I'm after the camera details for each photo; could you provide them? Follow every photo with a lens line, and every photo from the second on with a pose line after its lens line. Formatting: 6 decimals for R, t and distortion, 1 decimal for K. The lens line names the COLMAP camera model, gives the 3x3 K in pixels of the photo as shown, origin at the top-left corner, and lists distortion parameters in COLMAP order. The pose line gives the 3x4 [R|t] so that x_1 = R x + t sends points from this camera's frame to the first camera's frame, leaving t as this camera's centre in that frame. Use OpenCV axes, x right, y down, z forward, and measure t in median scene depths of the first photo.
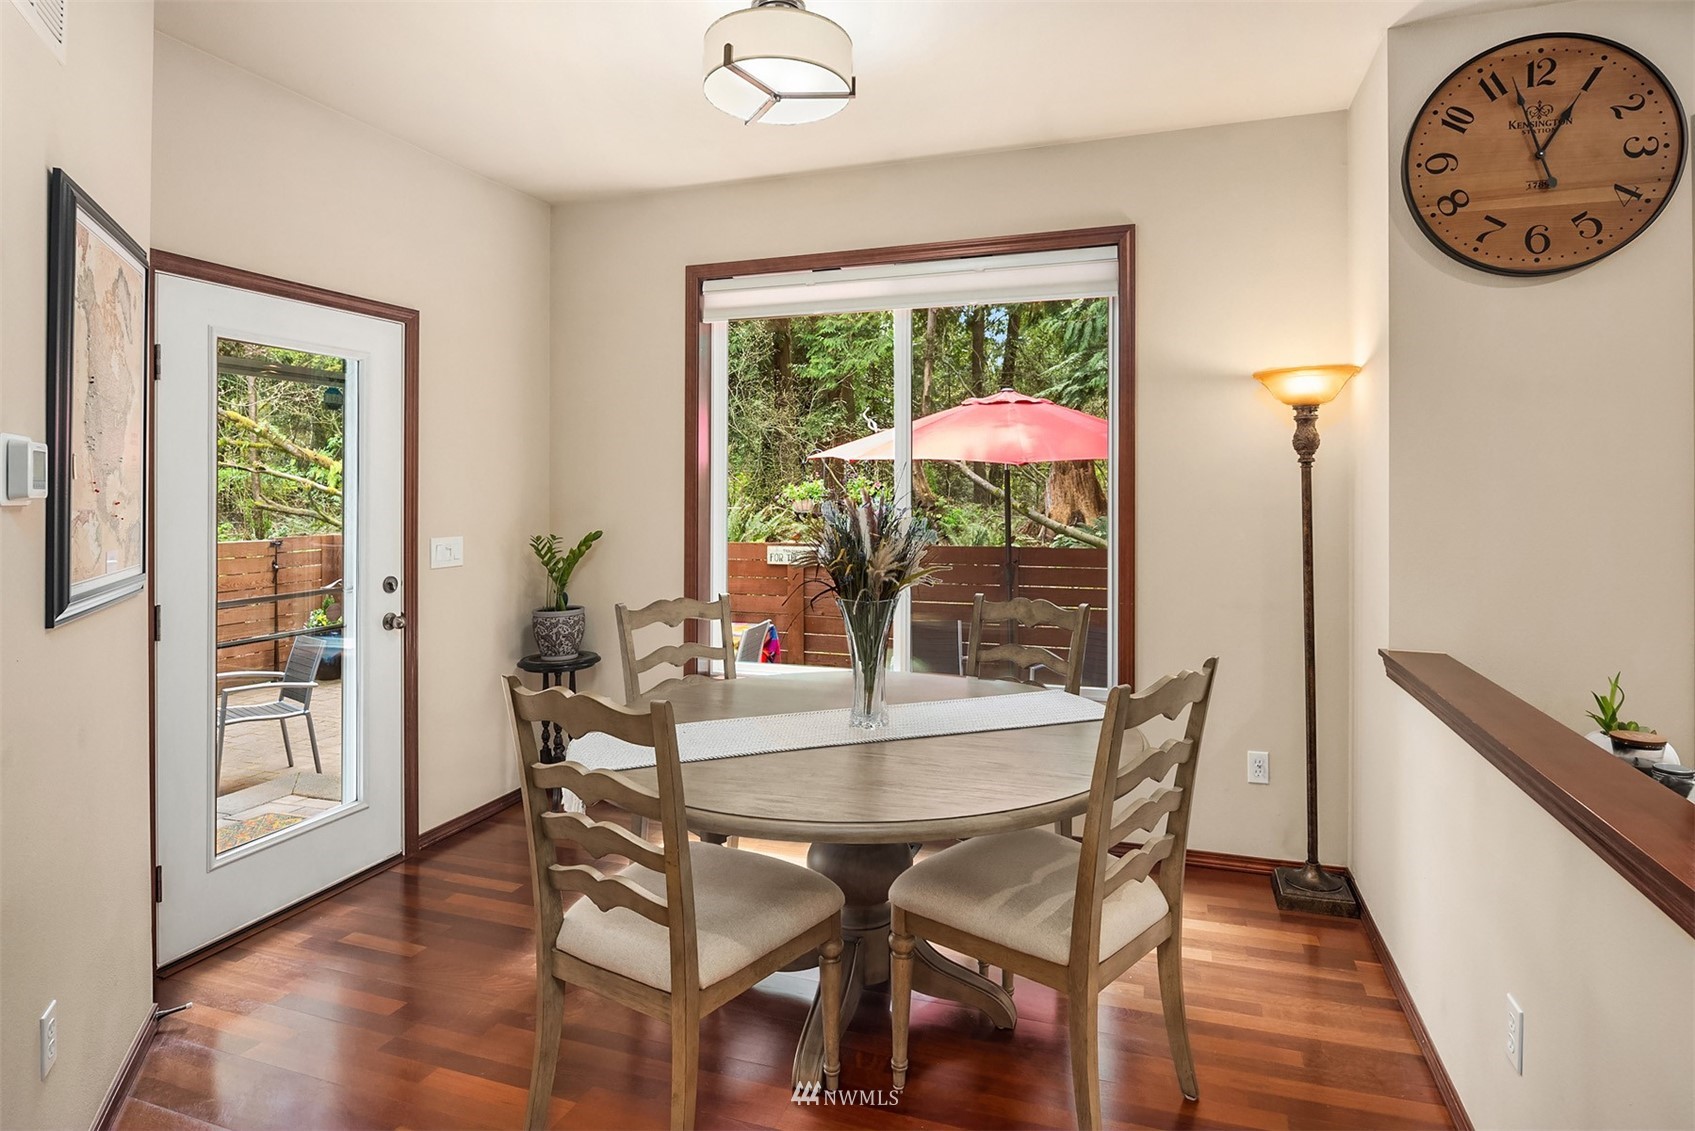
lens RADIAL K [[924.0, 0, 836.8], [0, 924.0, 464.3], [0, 0, 1]] dist [0.001543, -0.007275]
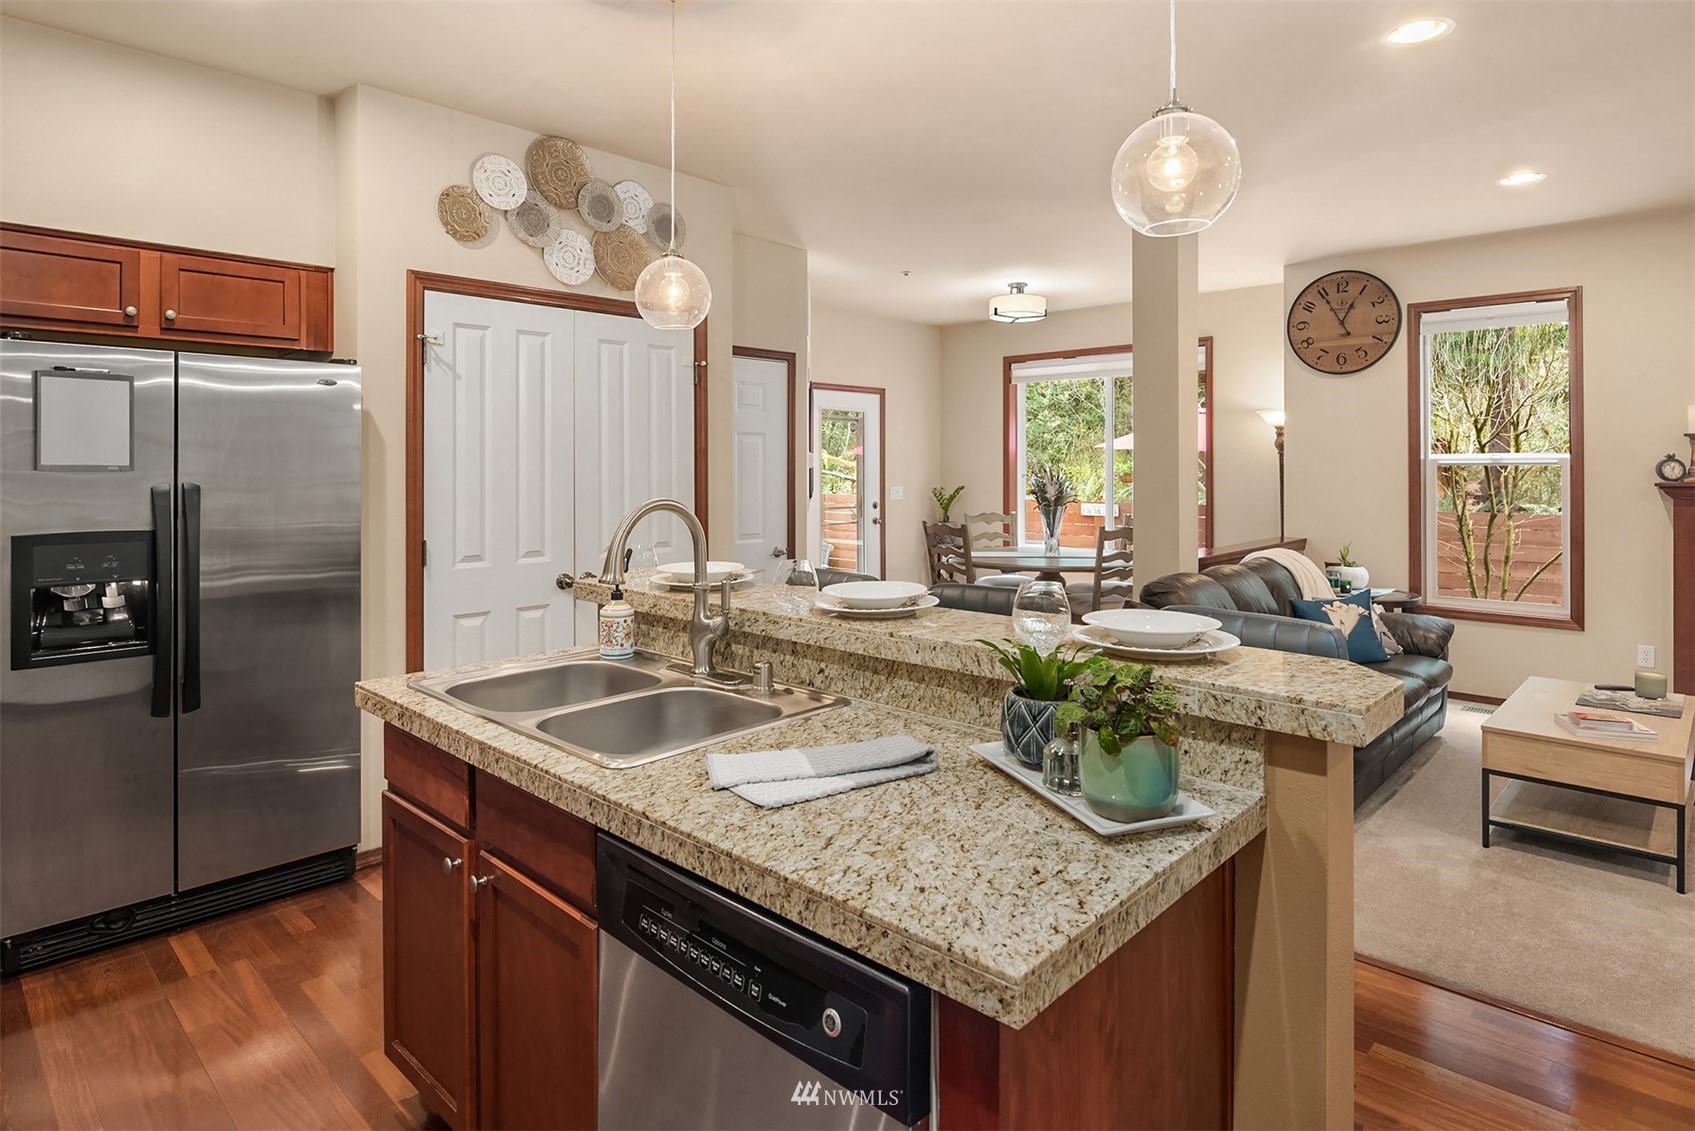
lens RADIAL K [[924.0, 0, 837.1], [0, 924.0, 469.8], [0, 0, 1]] dist [0.001543, -0.007275]
pose [[0.910000, 0.004853, -0.414579, 0.553474], [0.007223, 0.999594, 0.027556, -0.036219], [0.414545, -0.028070, 0.909596, -1.610860]]
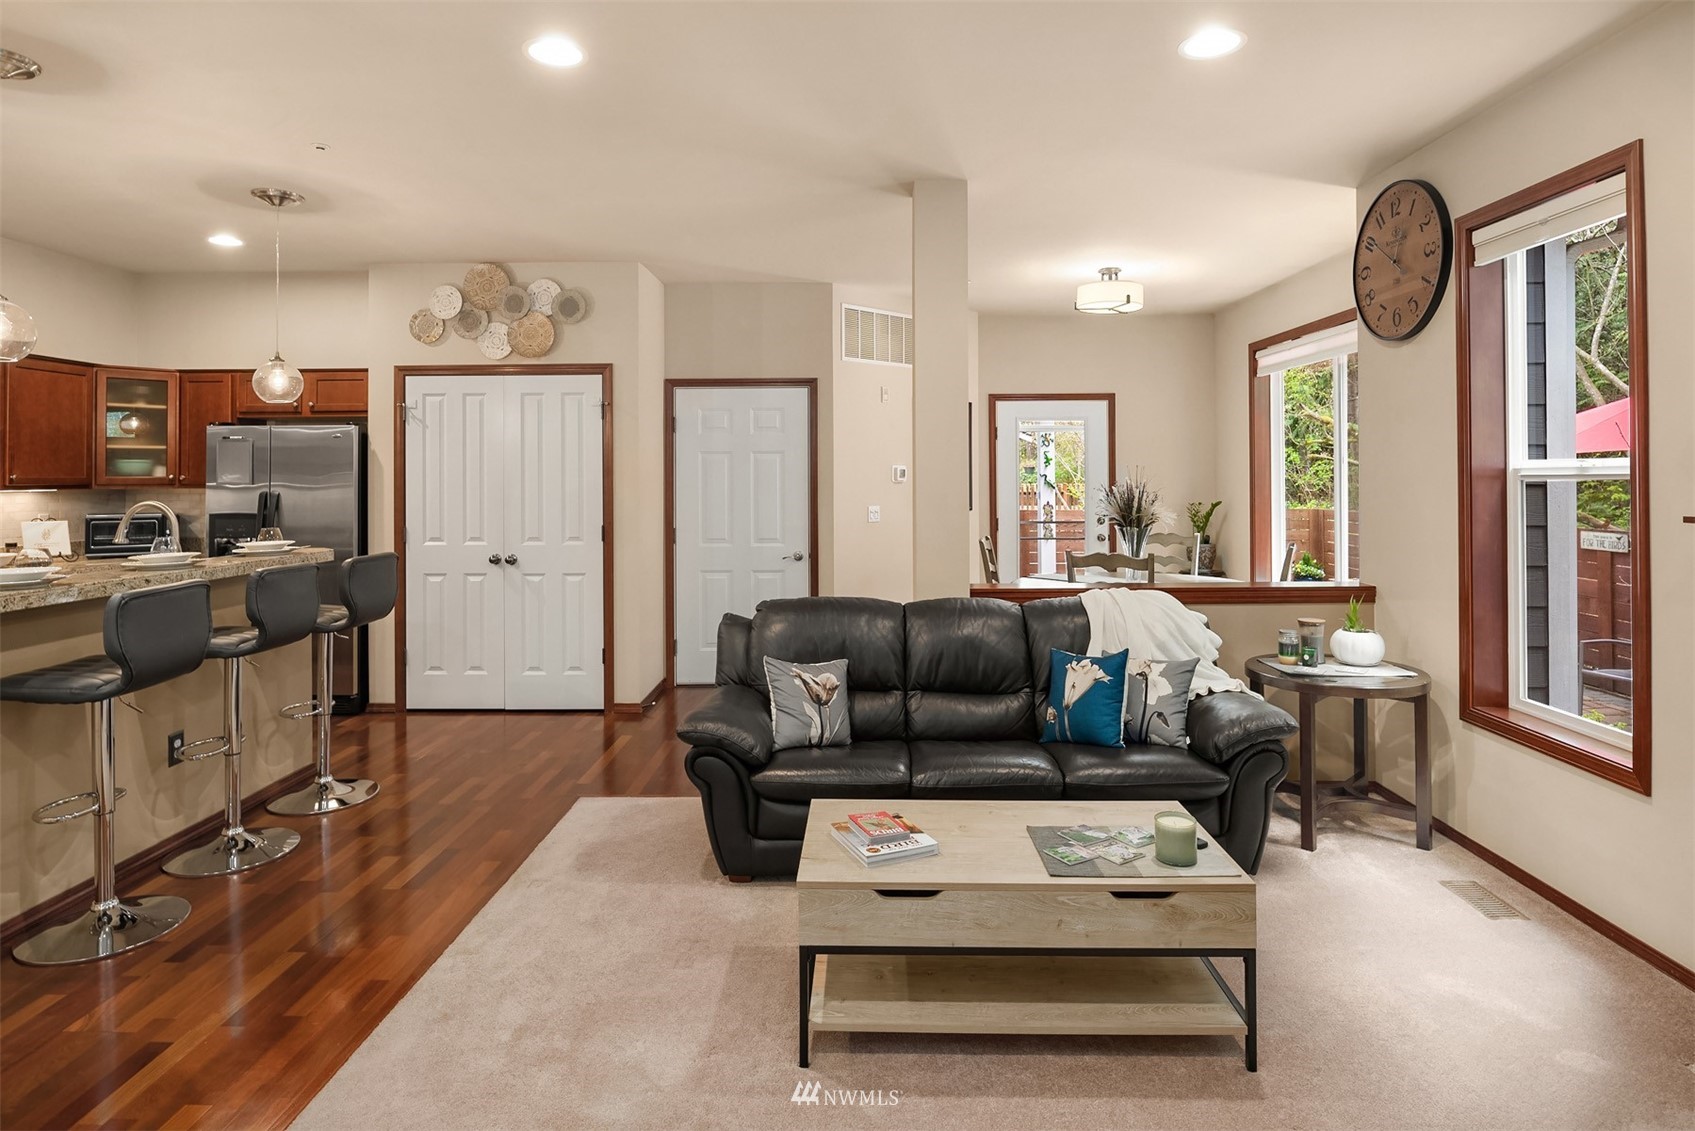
lens RADIAL K [[924.0, 0, 845.2], [0, 924.0, 469.9], [0, 0, 1]] dist [0.001543, -0.007275]
pose [[0.309192, -0.004664, -0.950988, 1.879424], [0.026214, 0.999650, 0.003620, -0.018606], [0.950638, -0.026048, 0.309206, -0.344096]]
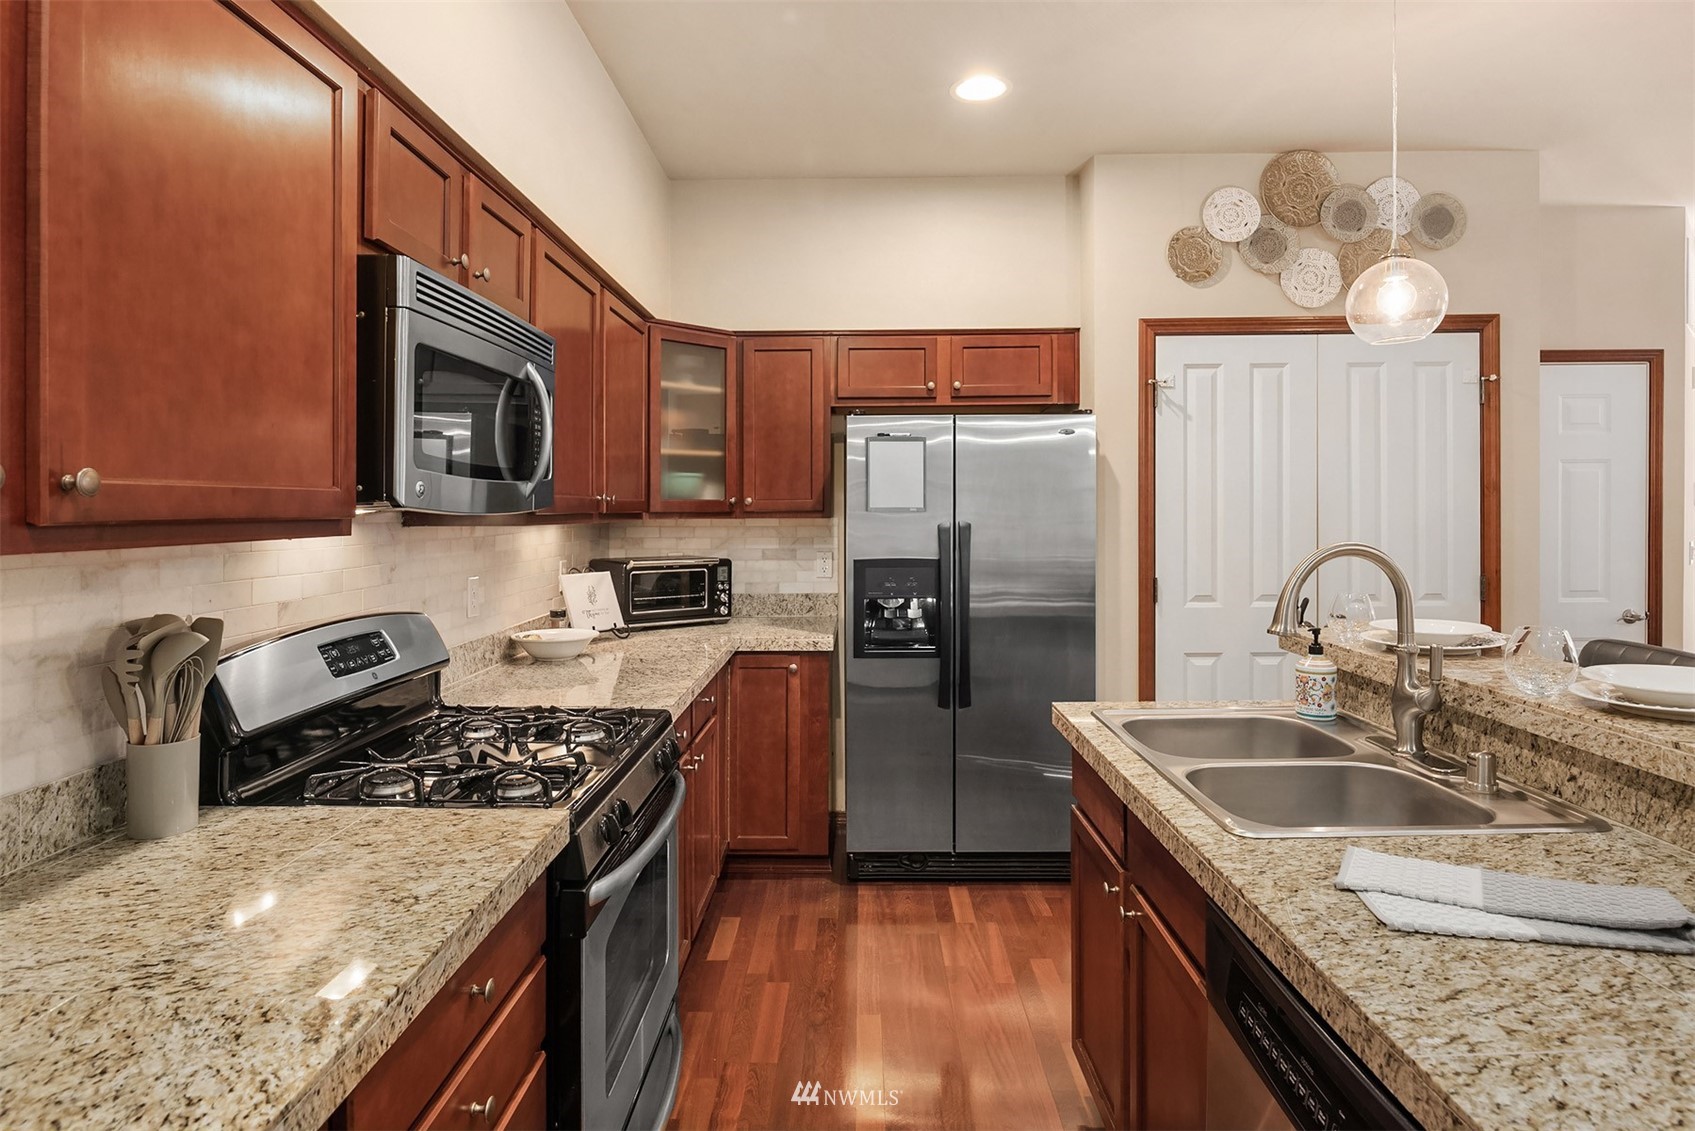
lens RADIAL K [[924.0, 0, 860.6], [0, 924.0, 518.0], [0, 0, 1]] dist [0.001543, -0.007275]
pose [[0.328793, 0.010727, -0.944341, 0.618418], [0.029273, 0.999339, 0.021544, -0.034363], [0.943948, -0.034728, 0.328262, -1.518059]]
